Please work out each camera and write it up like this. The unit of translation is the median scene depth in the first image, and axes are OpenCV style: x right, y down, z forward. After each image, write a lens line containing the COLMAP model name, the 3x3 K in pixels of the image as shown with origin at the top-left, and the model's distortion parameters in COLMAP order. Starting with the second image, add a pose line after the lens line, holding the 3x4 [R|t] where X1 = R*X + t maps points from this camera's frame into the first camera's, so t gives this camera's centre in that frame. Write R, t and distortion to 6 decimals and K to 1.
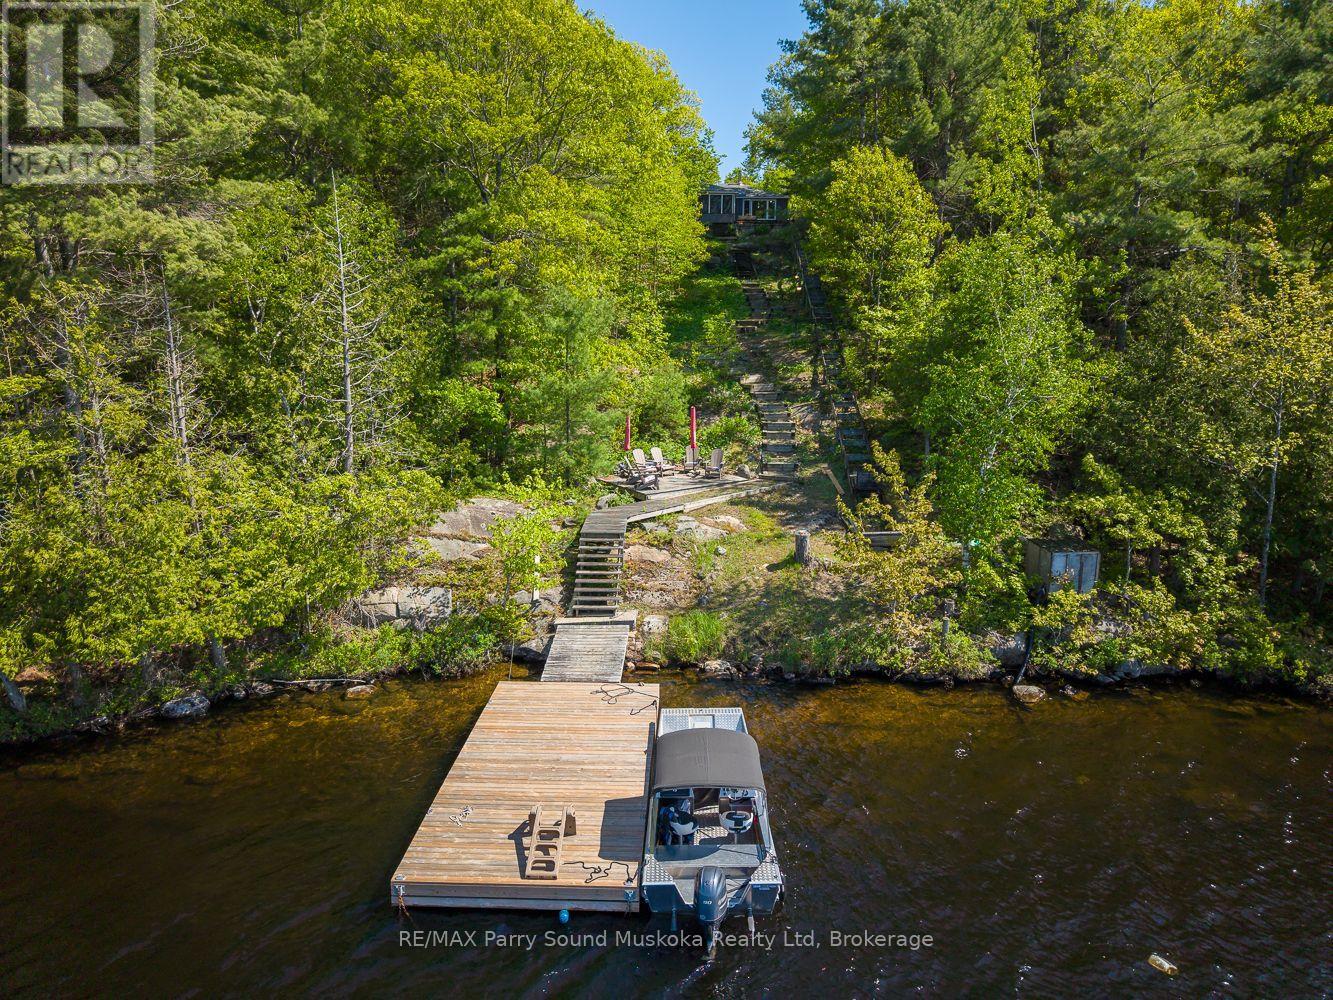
lens RADIAL K [[886.7, 0, 665.0], [0, 886.7, 494.5], [0, 0, 1]] dist [0.071201, -0.081213]
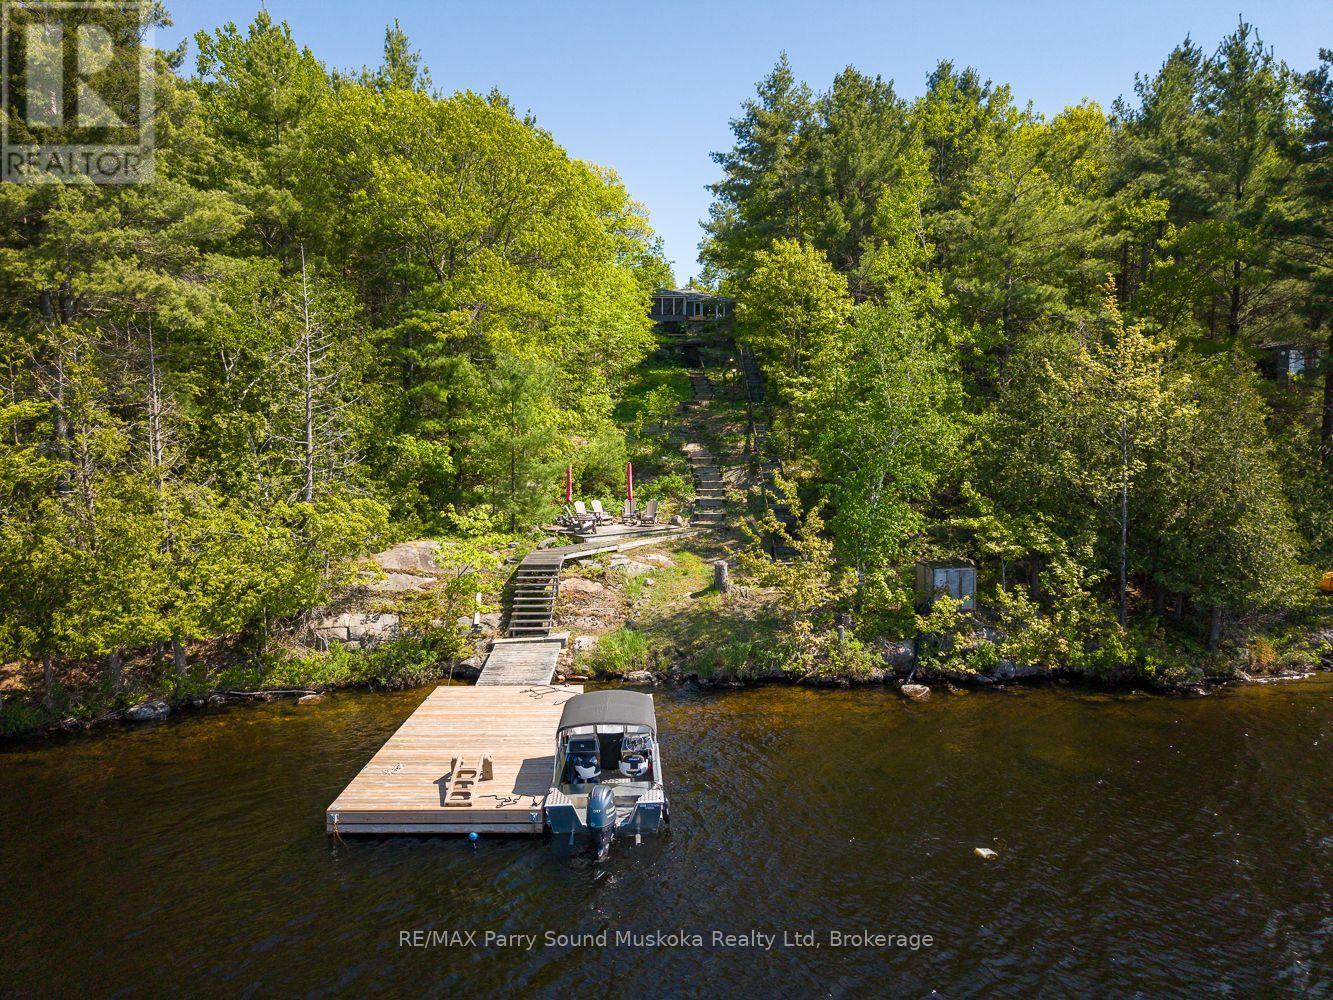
lens RADIAL K [[886.7, 0, 665.0], [0, 886.7, 494.5], [0, 0, 1]] dist [0.071201, -0.081213]
pose [[0.999483, -0.011446, 0.030061, 0.059467], [0.014948, 0.992785, -0.118975, 0.101239], [-0.028482, 0.119363, 0.992442, -0.124334]]
